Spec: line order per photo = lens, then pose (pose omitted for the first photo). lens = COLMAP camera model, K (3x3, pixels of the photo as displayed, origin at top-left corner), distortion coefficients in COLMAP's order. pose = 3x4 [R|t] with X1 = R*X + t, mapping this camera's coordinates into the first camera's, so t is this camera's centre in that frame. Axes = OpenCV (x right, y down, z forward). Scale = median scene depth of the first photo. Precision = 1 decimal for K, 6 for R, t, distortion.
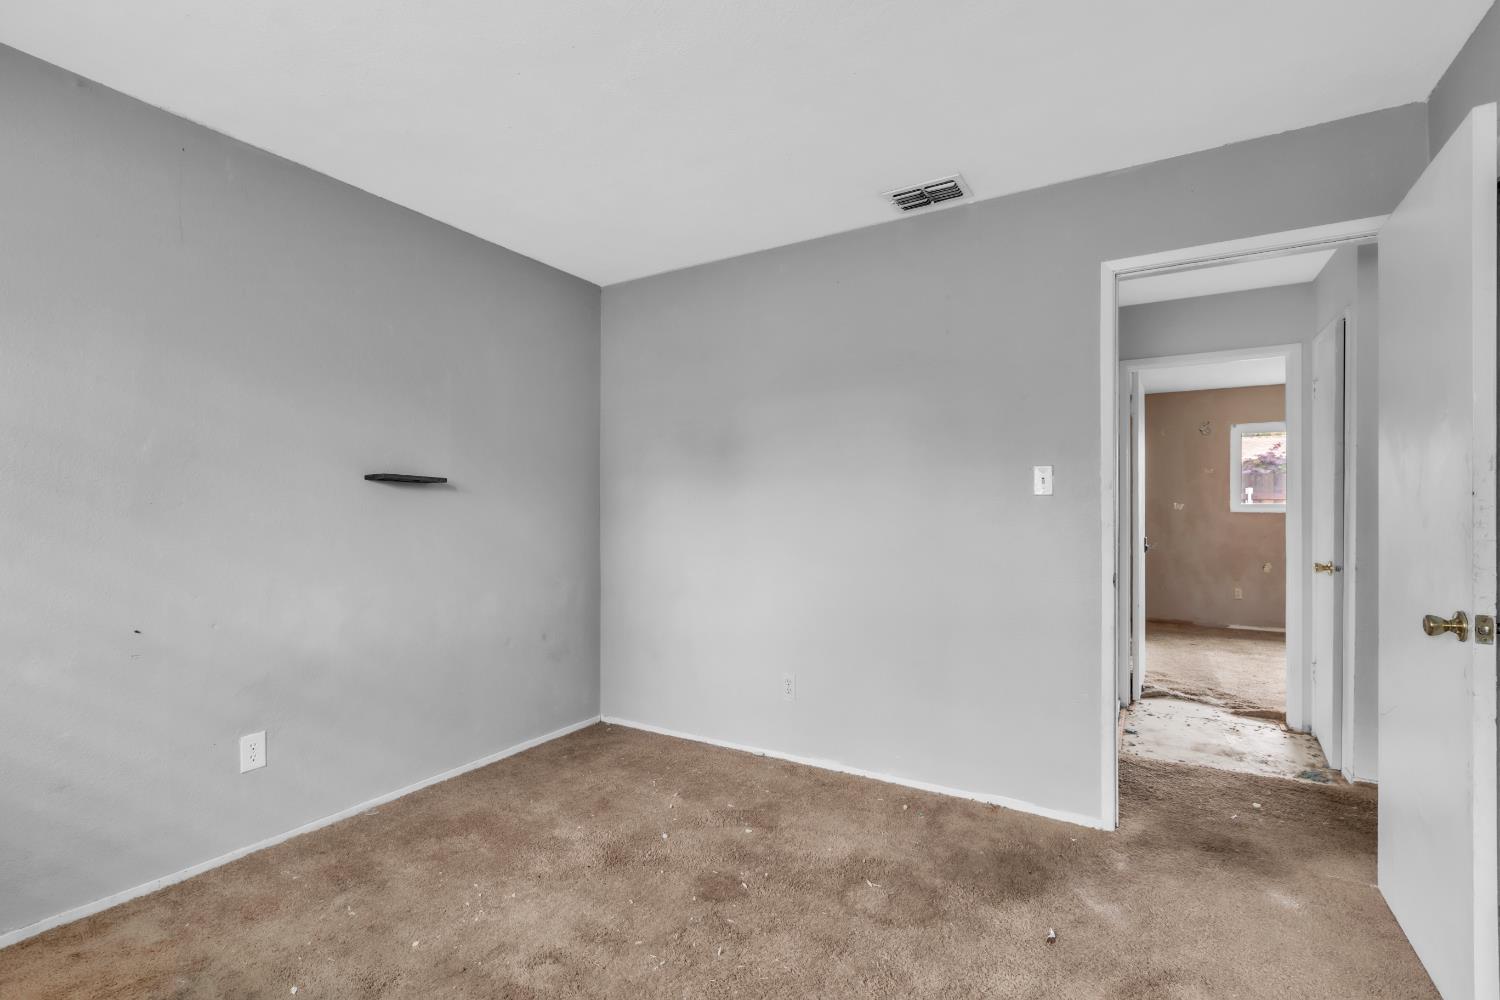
lens RADIAL K [[680.4, 0, 736.9], [0, 680.4, 509.4], [0, 0, 1]] dist [0.000281, -0.000083]
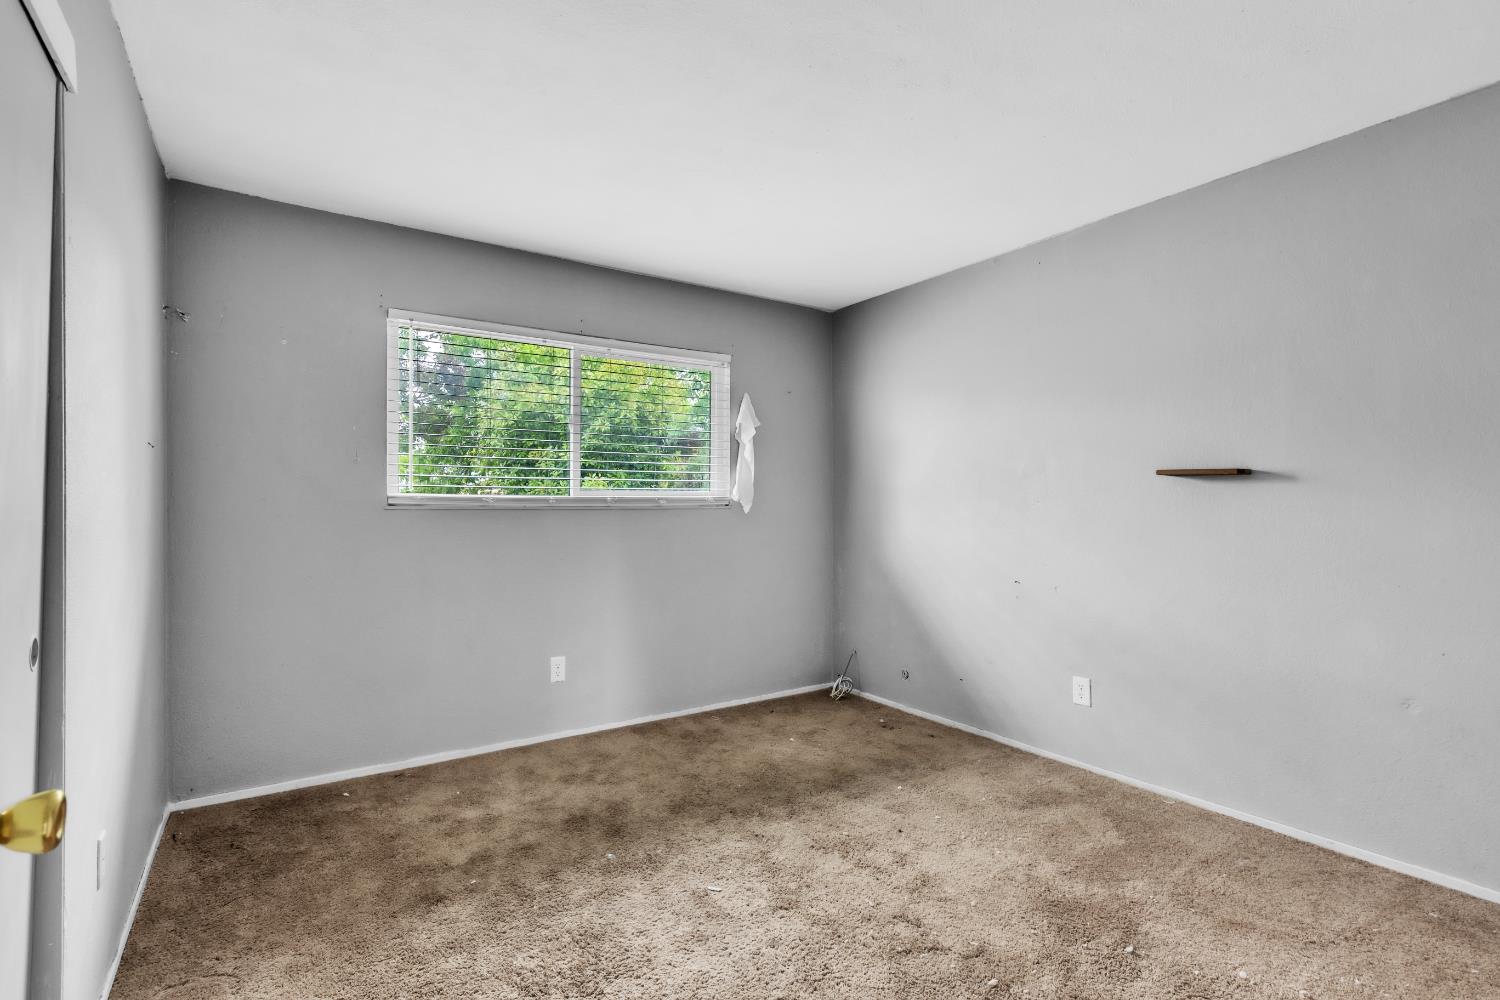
lens RADIAL K [[690.6, 0, 734.8], [0, 690.6, 504.7], [0, 0, 1]] dist [0.000051, 0.000006]
pose [[-0.420494, -0.003743, -0.907288, 0.722542], [0.000756, 0.999990, -0.004476, 0.003996], [0.907295, -0.002568, -0.420487, 0.893450]]
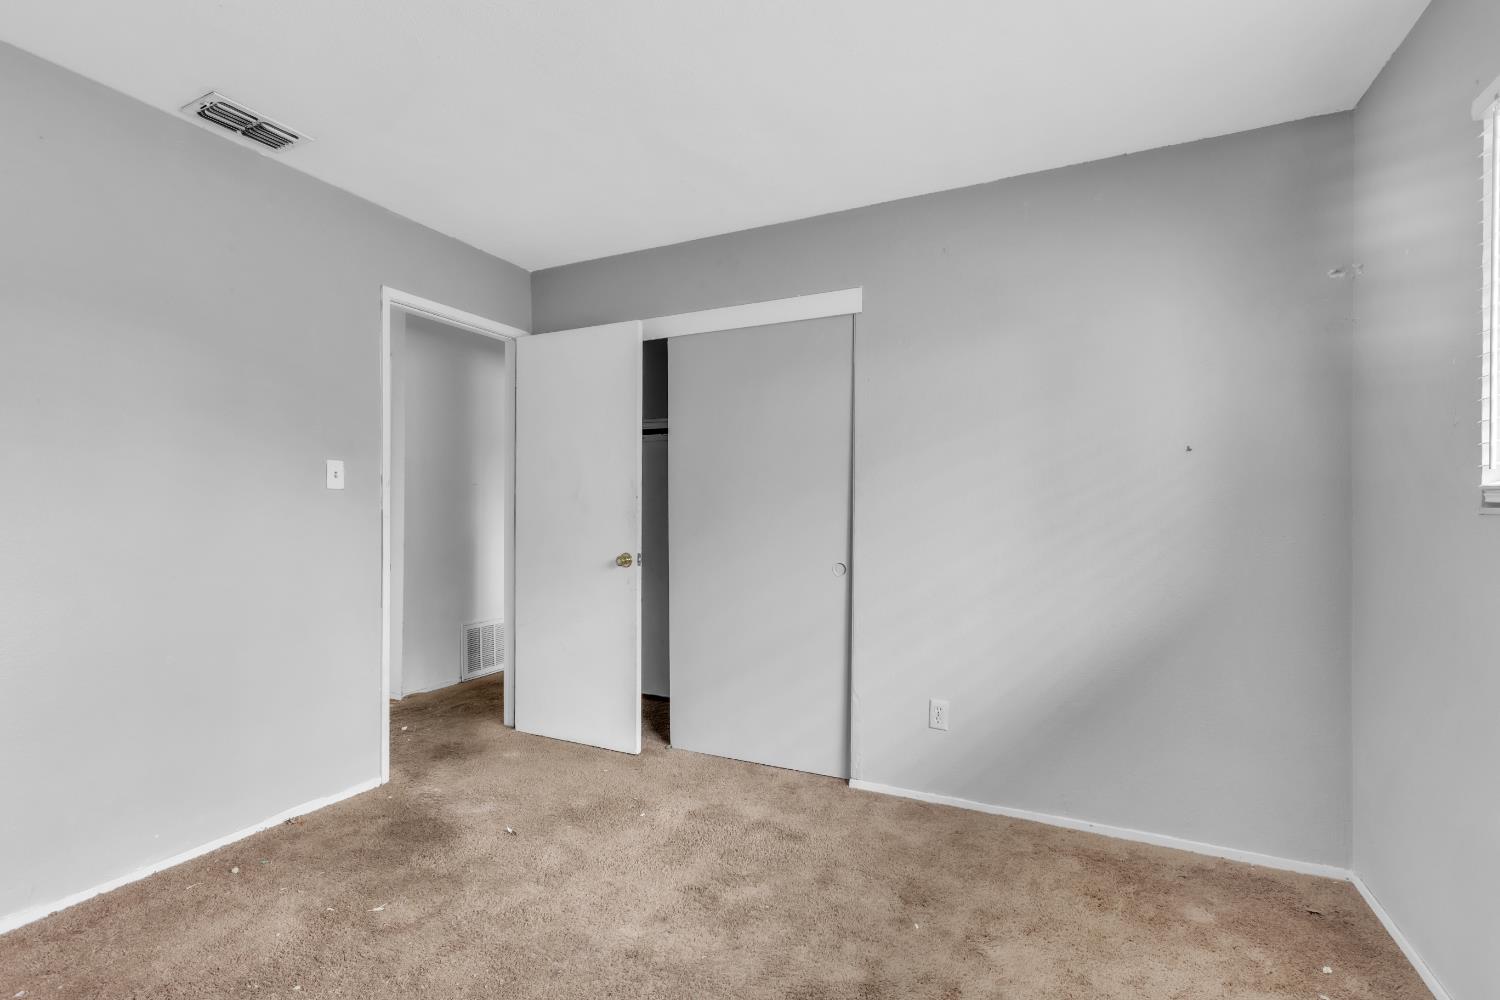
lens RADIAL K [[690.6, 0, 734.8], [0, 690.6, 504.7], [0, 0, 1]] dist [0.000051, 0.000006]
pose [[-0.091668, 0.001652, 0.995788, -0.657684], [-0.004612, 0.999987, -0.002083, 0.002350], [-0.995779, -0.004784, -0.091659, 0.513030]]
